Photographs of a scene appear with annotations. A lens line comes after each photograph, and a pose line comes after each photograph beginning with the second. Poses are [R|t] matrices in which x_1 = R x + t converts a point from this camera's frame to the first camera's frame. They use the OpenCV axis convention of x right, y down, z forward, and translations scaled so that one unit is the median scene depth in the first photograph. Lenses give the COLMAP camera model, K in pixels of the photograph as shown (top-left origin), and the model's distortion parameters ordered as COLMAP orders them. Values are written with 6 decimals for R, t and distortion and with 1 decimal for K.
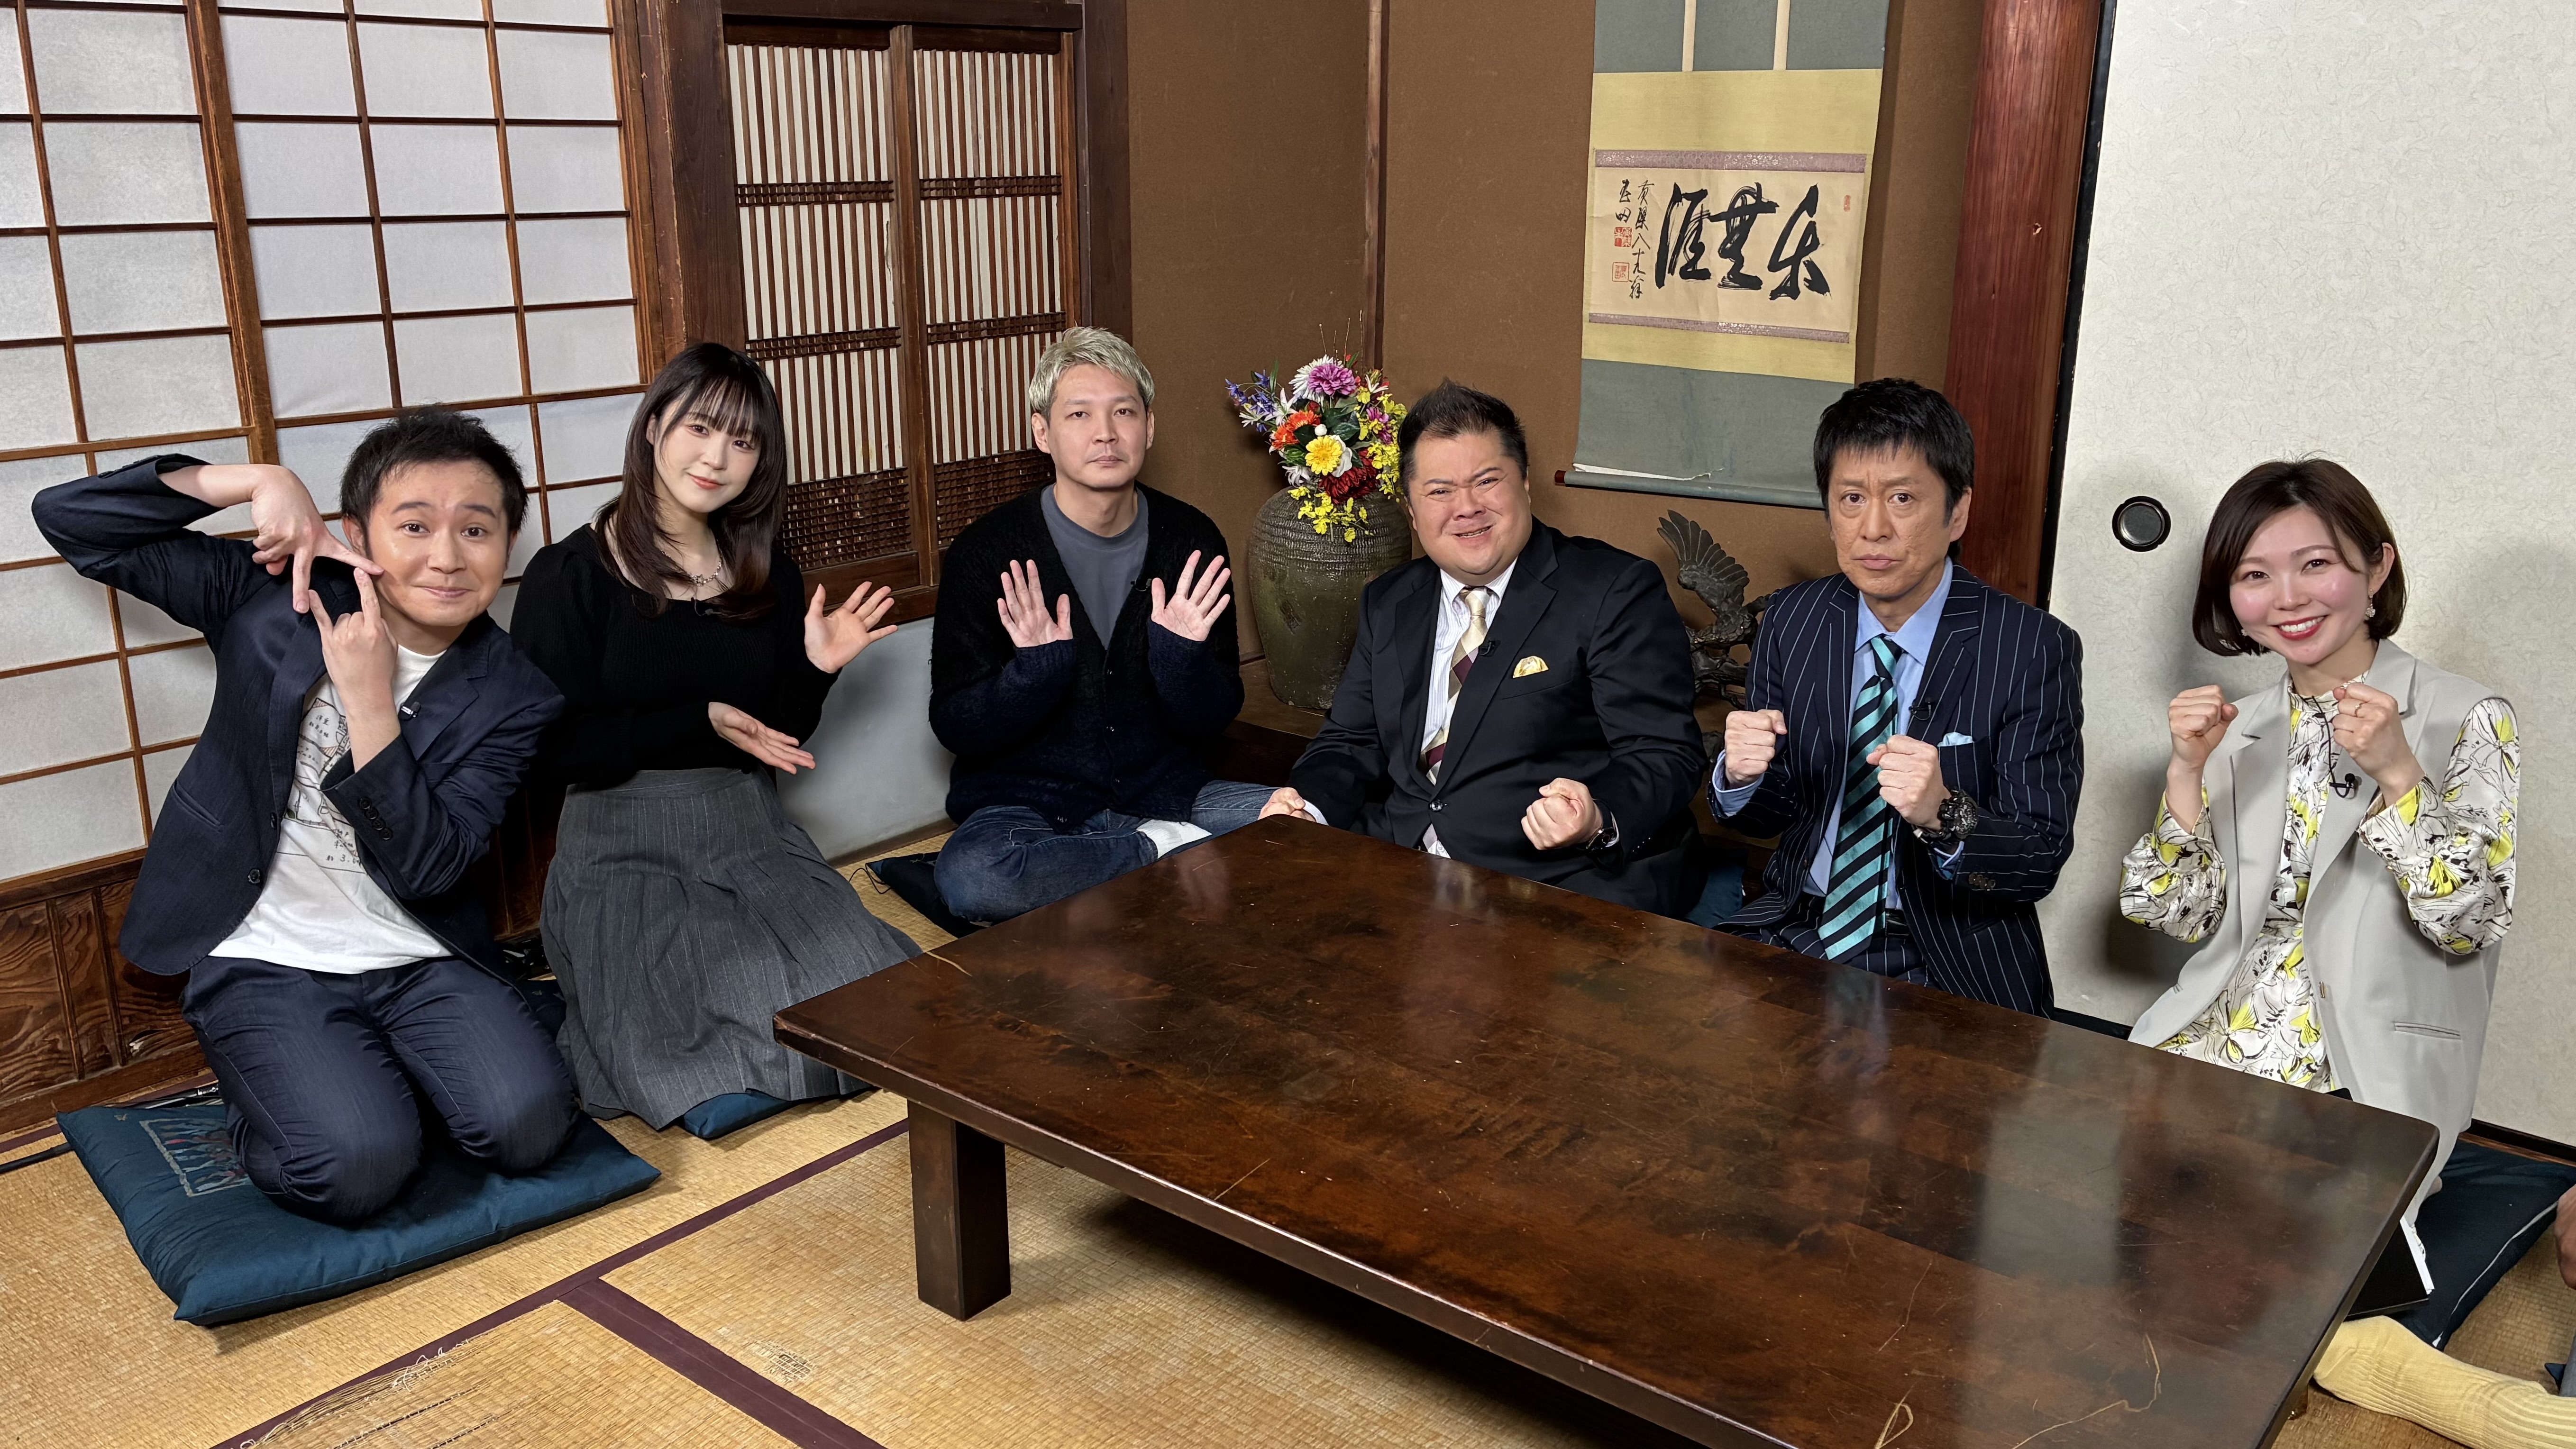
lens RADIAL K [[2045.4, 0, 1301.0], [0, 2045.4, 687.9], [0, 0, 1]] dist [0.001372, -0.000265]
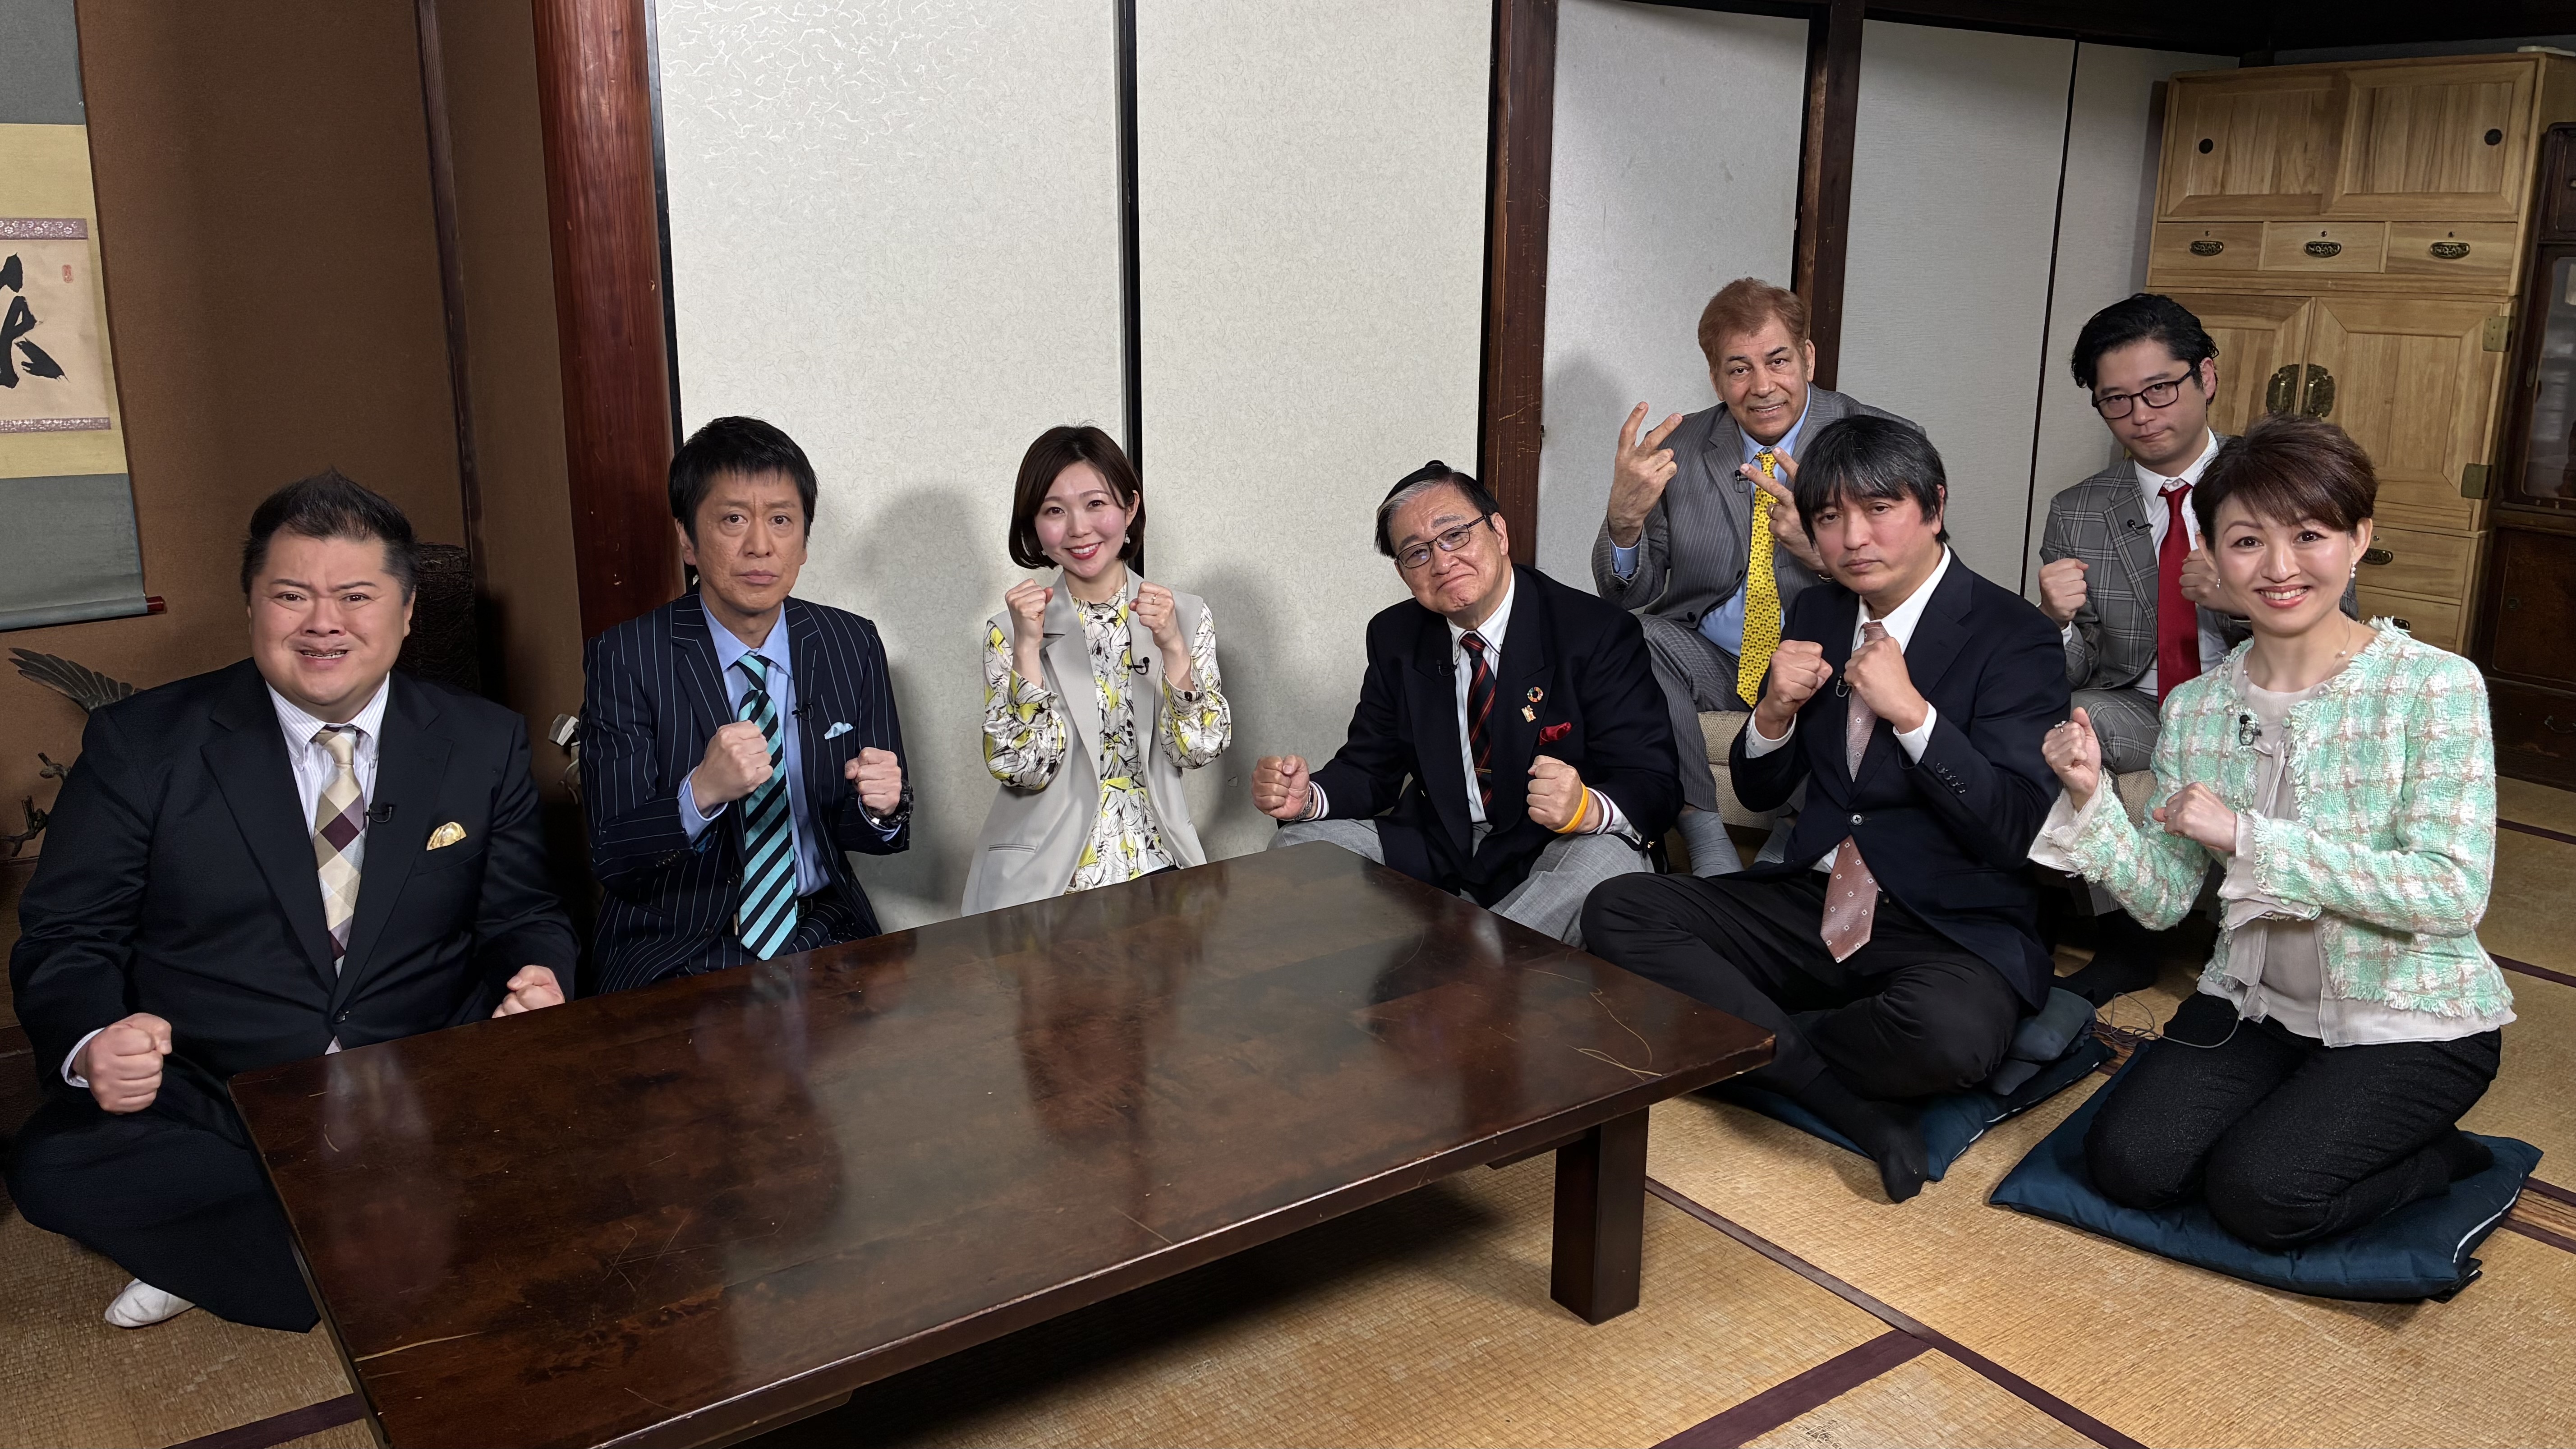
lens RADIAL K [[2047.7, 0, 1292.7], [0, 2047.7, 670.2], [0, 0, 1]] dist [0.002338, -0.003154]
pose [[0.265167, -0.210220, 0.941007, -0.467536], [0.243753, 0.958858, 0.145520, -0.073937], [-0.932883, 0.190786, 0.305499, 0.272962]]
